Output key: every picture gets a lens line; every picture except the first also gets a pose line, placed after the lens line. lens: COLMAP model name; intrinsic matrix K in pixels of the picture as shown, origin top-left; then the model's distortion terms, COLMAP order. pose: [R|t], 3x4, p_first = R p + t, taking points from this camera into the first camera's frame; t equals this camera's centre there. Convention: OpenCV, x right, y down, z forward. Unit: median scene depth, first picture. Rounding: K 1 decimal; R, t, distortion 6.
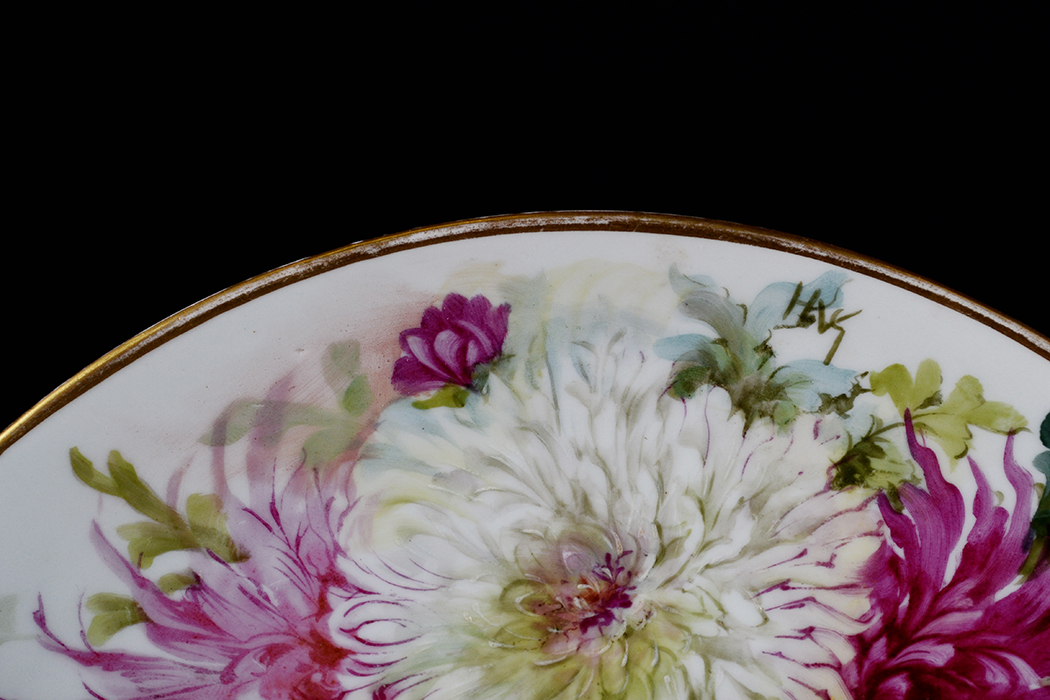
lens RADIAL K [[2385.1, 0, 529.4], [0, 2385.1, 350.8], [0, 0, 1]] dist [0.021832, 0.000000]
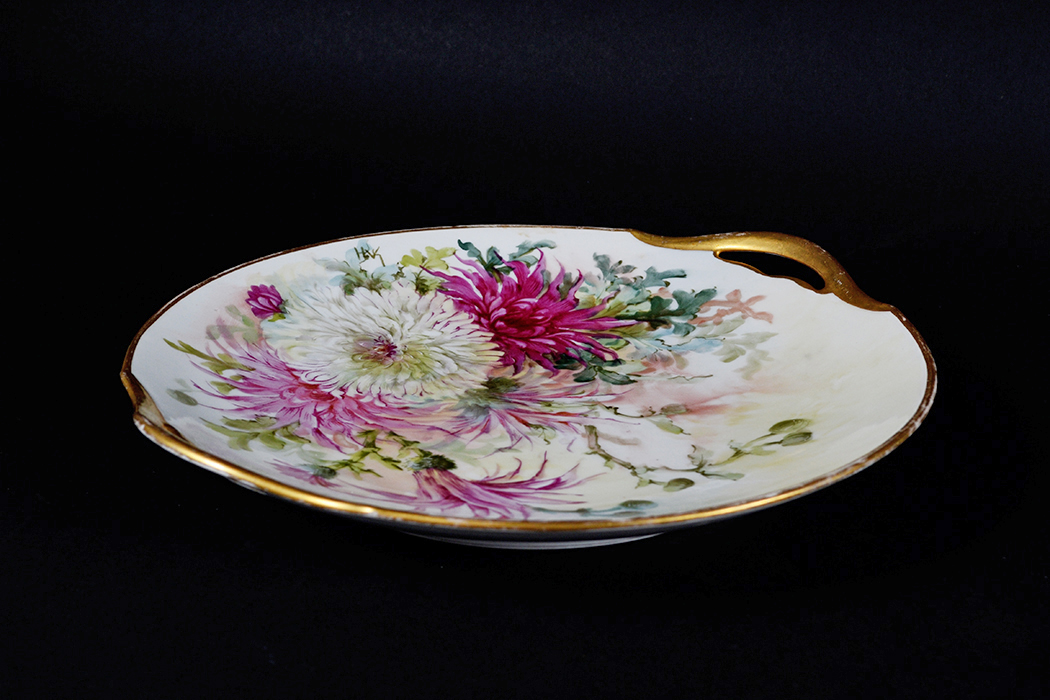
lens RADIAL K [[1681.8, 0, 520.2], [0, 1681.8, 349.1], [0, 0, 1]] dist [-0.013978, 0.000000]
pose [[0.675651, -0.271688, 0.685333, -1.022012], [0.735622, 0.309658, -0.602472, 1.209211], [-0.048535, 0.911207, 0.409081, 0.334712]]
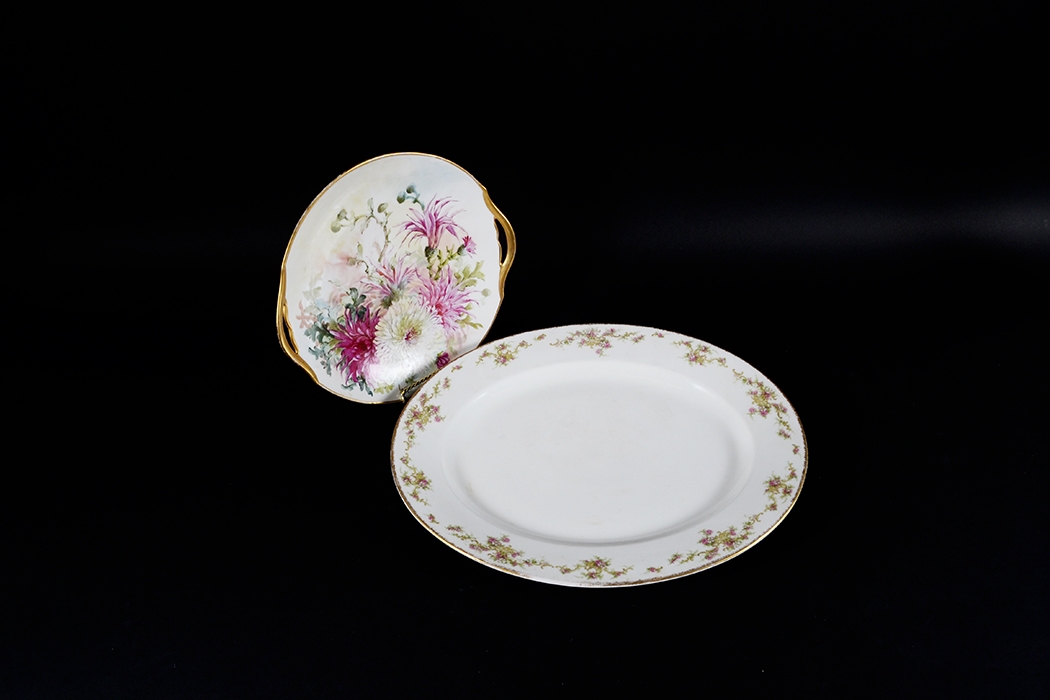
lens RADIAL K [[856.4, 0, 521.8], [0, 856.4, 360.4], [0, 0, 1]] dist [-0.007812, -0.000605]
pose [[-0.770237, 0.473776, -0.426933, 0.880311], [-0.240024, -0.835556, -0.494201, 1.213842], [-0.590866, -0.278177, 0.757294, -1.095163]]
